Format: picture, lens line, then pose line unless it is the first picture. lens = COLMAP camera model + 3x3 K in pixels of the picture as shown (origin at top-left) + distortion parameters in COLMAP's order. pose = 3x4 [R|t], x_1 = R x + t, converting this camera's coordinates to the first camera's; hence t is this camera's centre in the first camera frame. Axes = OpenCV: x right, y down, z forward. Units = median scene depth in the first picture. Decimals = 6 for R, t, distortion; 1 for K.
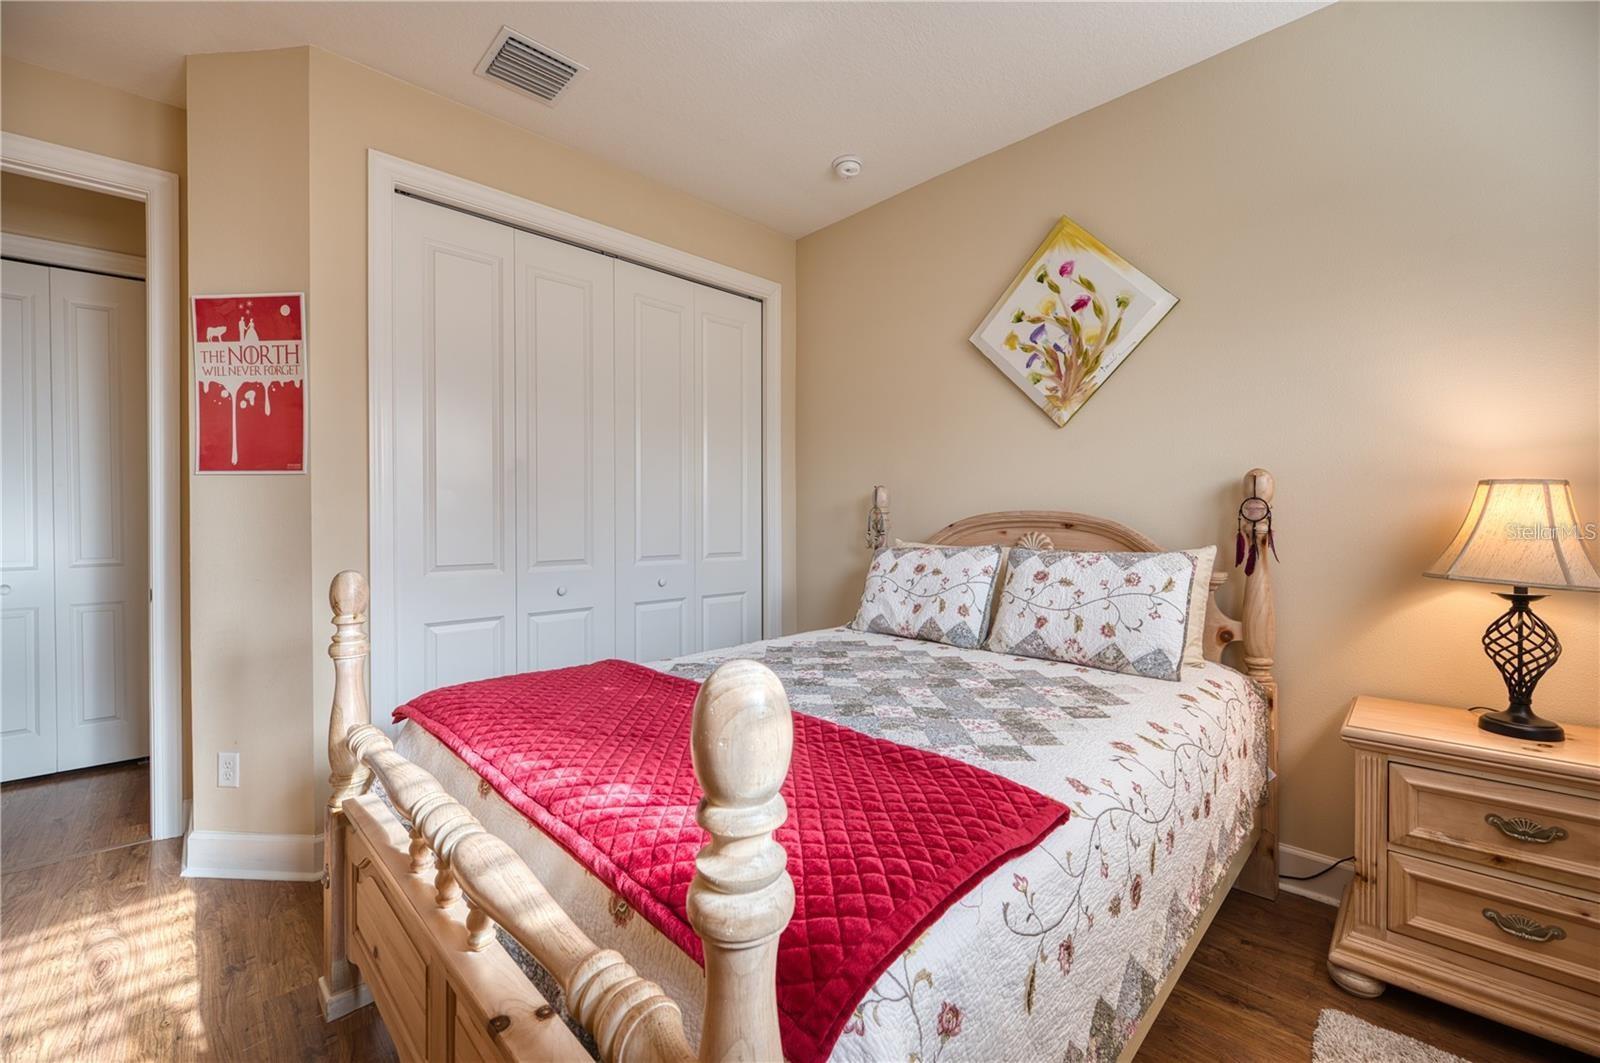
lens RADIAL K [[642.3, 0, 806.9], [0, 642.3, 527.1], [0, 0, 1]] dist [-0.022281, -0.001410]
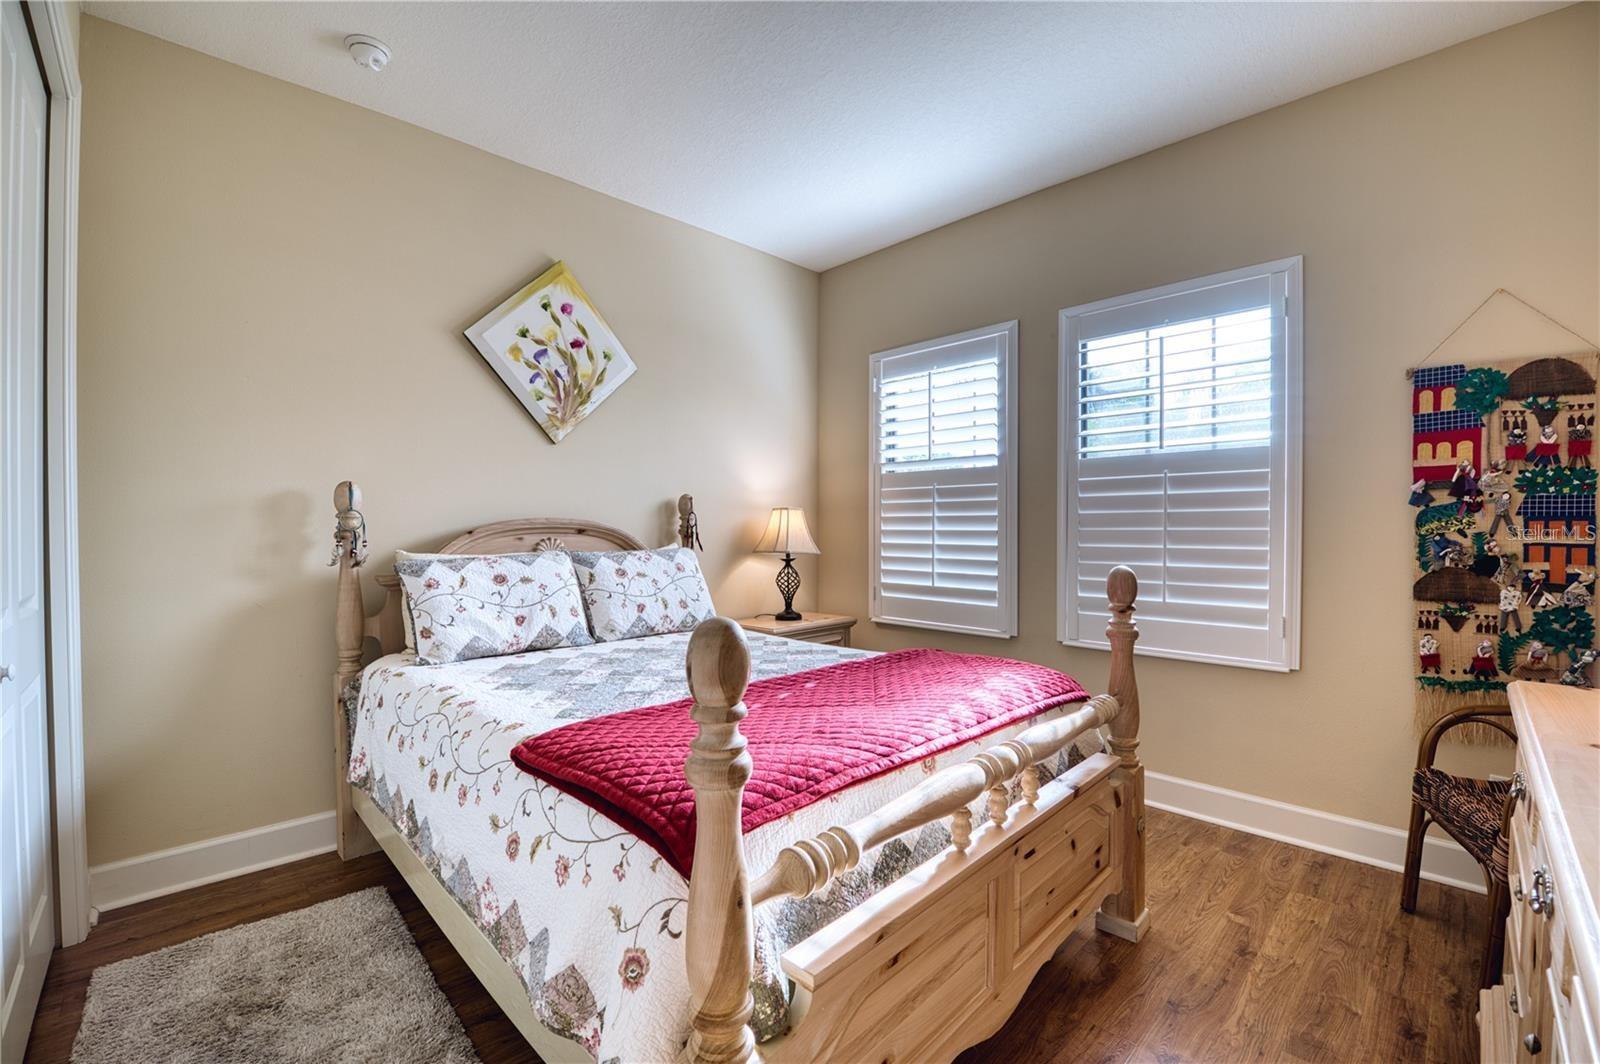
lens RADIAL K [[642.3, 0, 806.7], [0, 642.3, 526.3], [0, 0, 1]] dist [-0.022305, -0.001787]
pose [[0.026974, -0.011006, 0.999576, -0.752992], [-0.000402, 0.999939, 0.011021, -0.023204], [-0.999636, -0.000699, 0.026968, 0.539280]]
